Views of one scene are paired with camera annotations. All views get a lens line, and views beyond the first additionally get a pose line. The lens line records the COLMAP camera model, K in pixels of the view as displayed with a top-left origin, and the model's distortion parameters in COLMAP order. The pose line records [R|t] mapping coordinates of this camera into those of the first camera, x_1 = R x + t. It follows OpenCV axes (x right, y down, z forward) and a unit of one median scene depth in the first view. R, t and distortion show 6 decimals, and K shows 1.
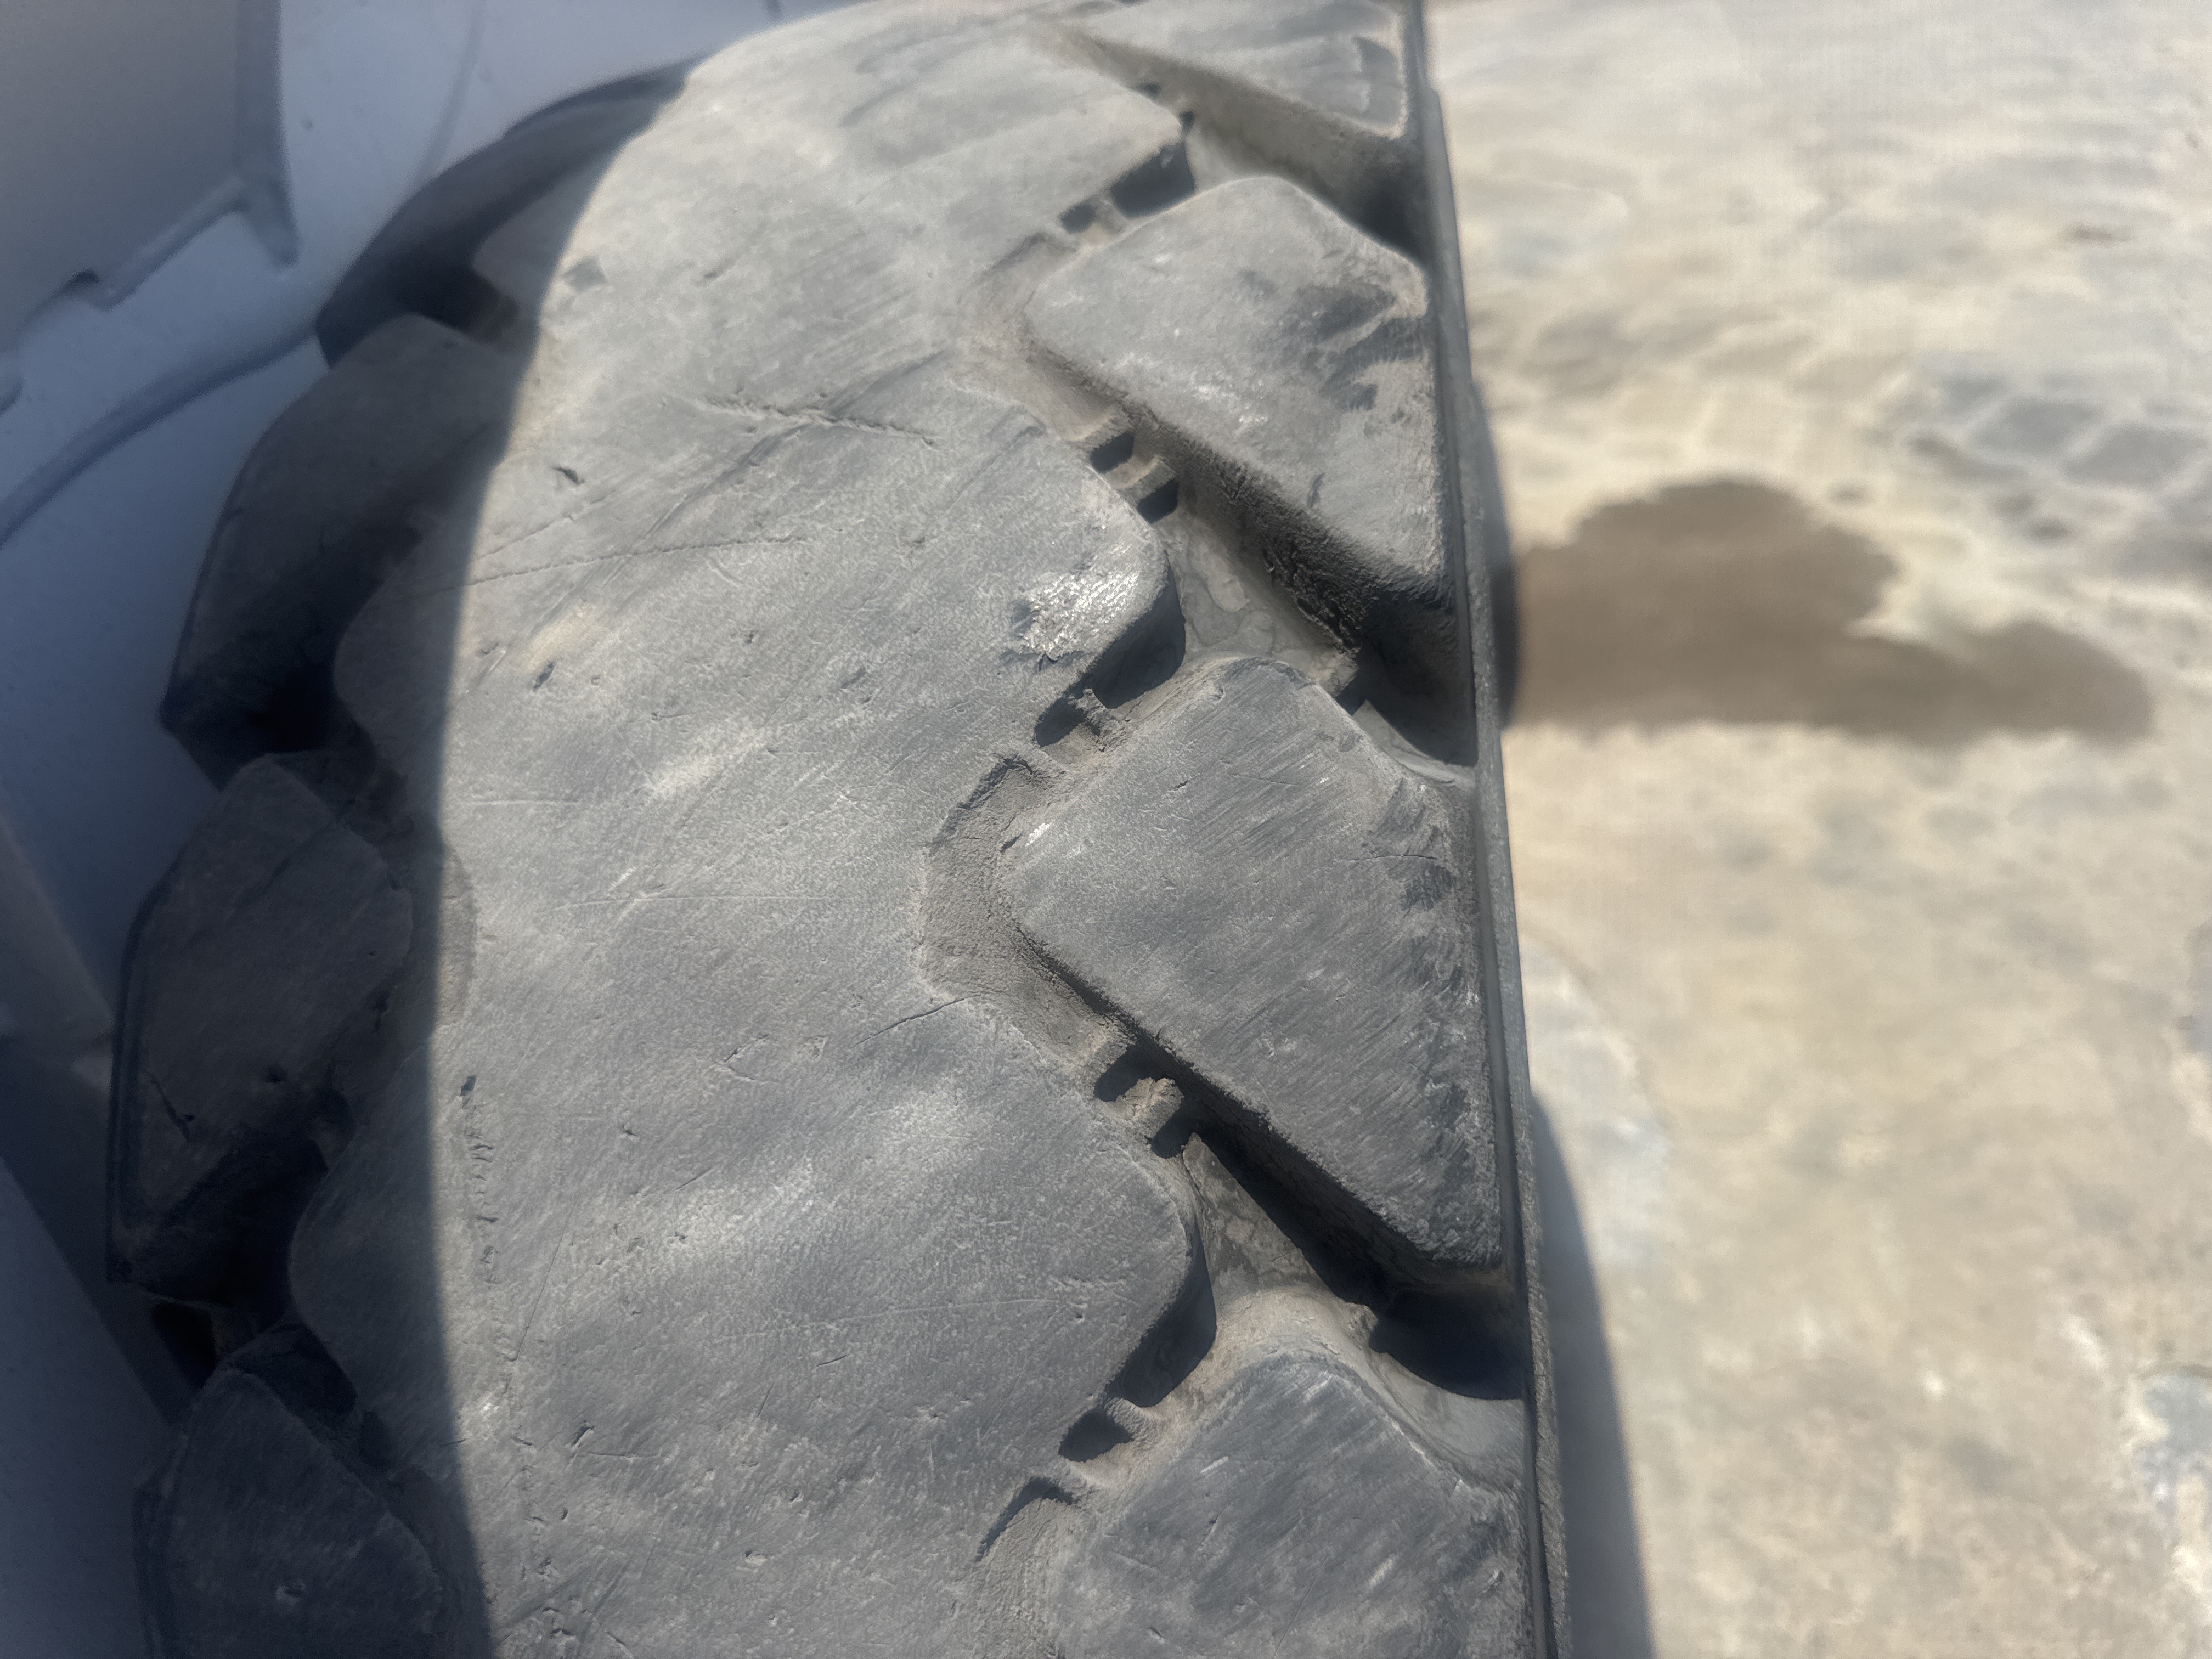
lens RADIAL K [[1652.8, 0, 1094.4], [0, 1652.8, 832.5], [0, 0, 1]] dist [-0.009212, -0.006556]
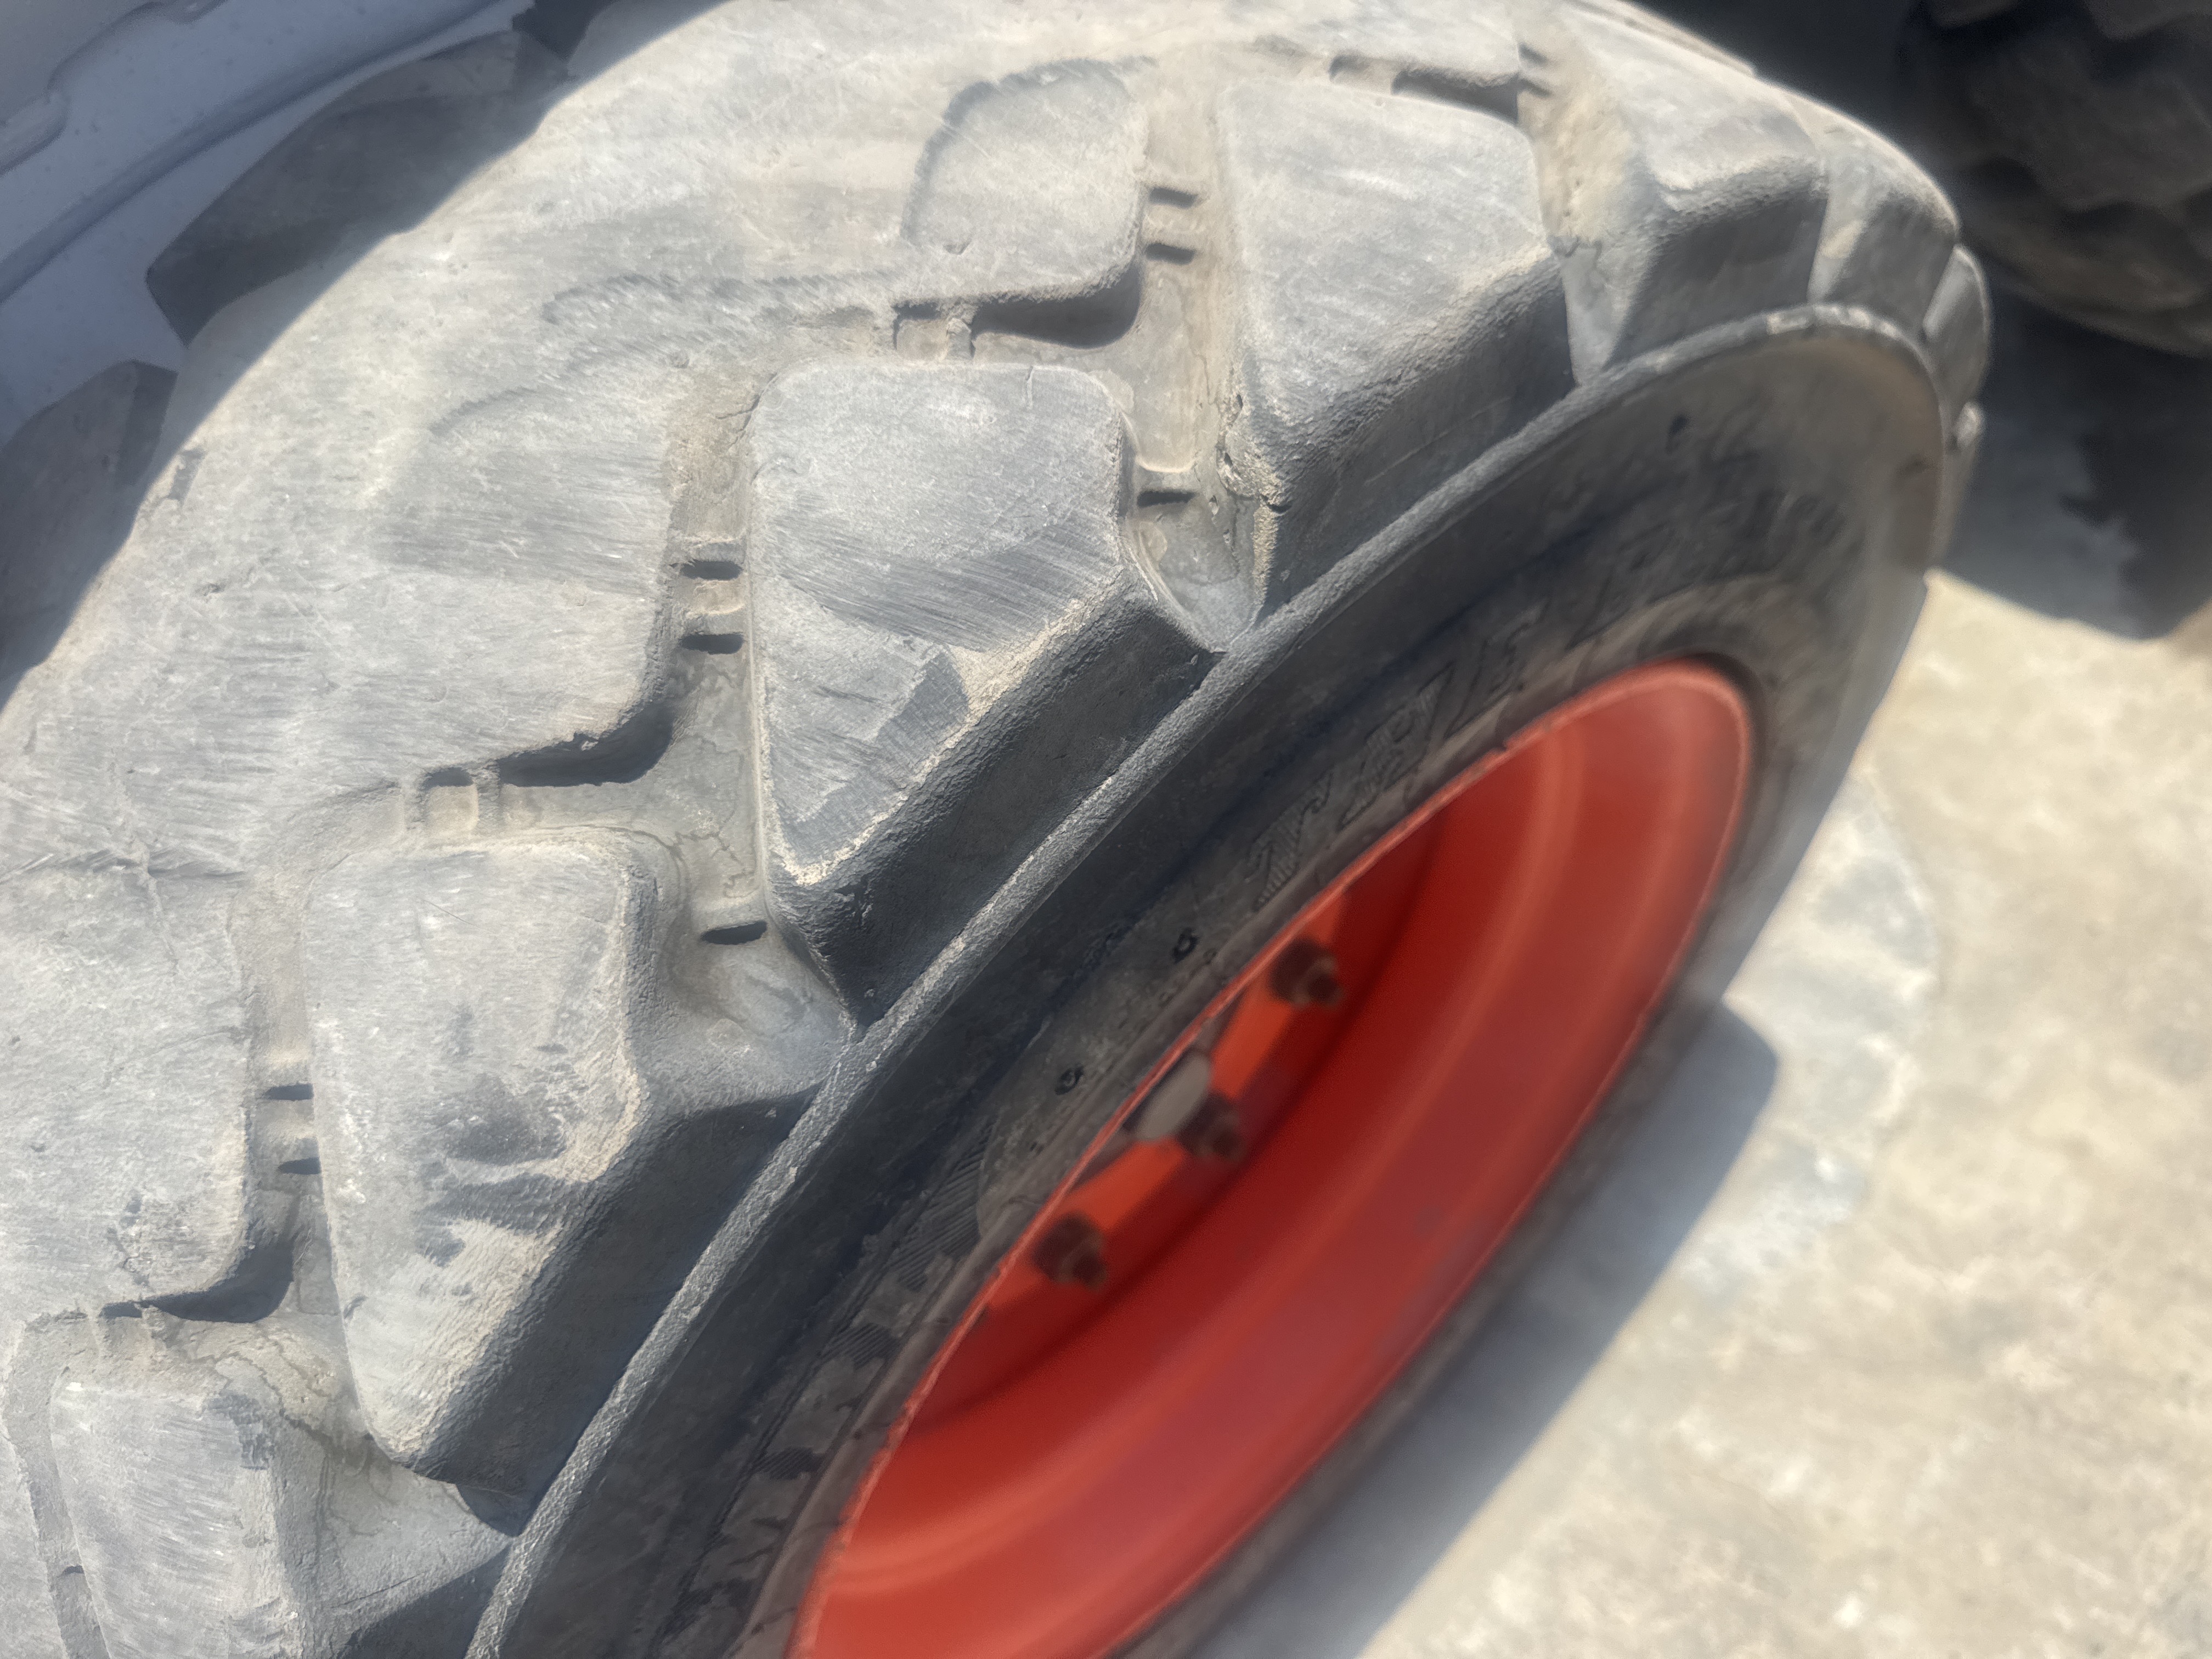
lens RADIAL K [[1683.3, 0, 1104.2], [0, 1683.3, 795.5], [0, 0, 1]] dist [-0.099929, 0.099164]
pose [[0.794594, 0.539386, -0.278718, 0.522015], [-0.358298, 0.787195, 0.501942, -0.957127], [0.490146, -0.298976, 0.818761, 0.492189]]
